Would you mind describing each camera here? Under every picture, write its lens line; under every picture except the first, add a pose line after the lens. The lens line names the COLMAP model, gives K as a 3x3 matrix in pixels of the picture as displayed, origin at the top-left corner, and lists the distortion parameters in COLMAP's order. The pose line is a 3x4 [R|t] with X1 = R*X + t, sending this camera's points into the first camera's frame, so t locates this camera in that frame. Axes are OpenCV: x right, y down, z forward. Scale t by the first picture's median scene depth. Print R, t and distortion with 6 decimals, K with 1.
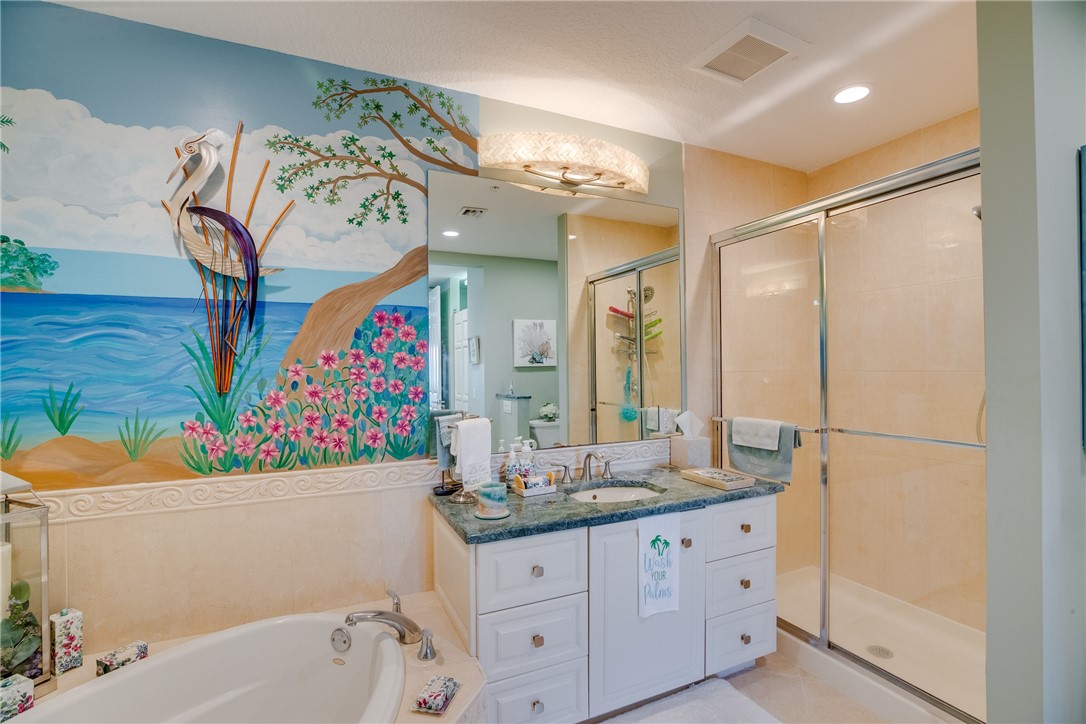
lens RADIAL K [[499.3, 0, 545.1], [0, 499.3, 361.6], [0, 0, 1]] dist [-0.046289, 0.014212]
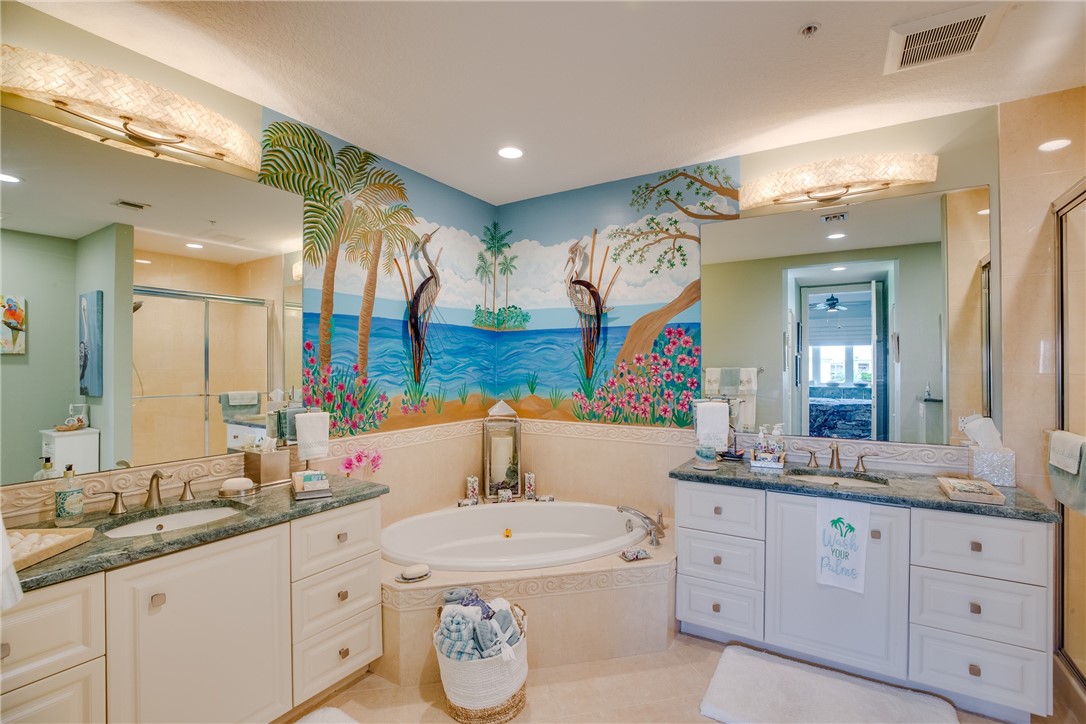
lens RADIAL K [[499.3, 0, 545.1], [0, 499.3, 361.6], [0, 0, 1]] dist [-0.046289, 0.014212]
pose [[0.542803, 0.003184, -0.839854, 0.754181], [0.001169, 0.999989, 0.004547, -0.005602], [0.839859, -0.003450, 0.542794, -0.147054]]
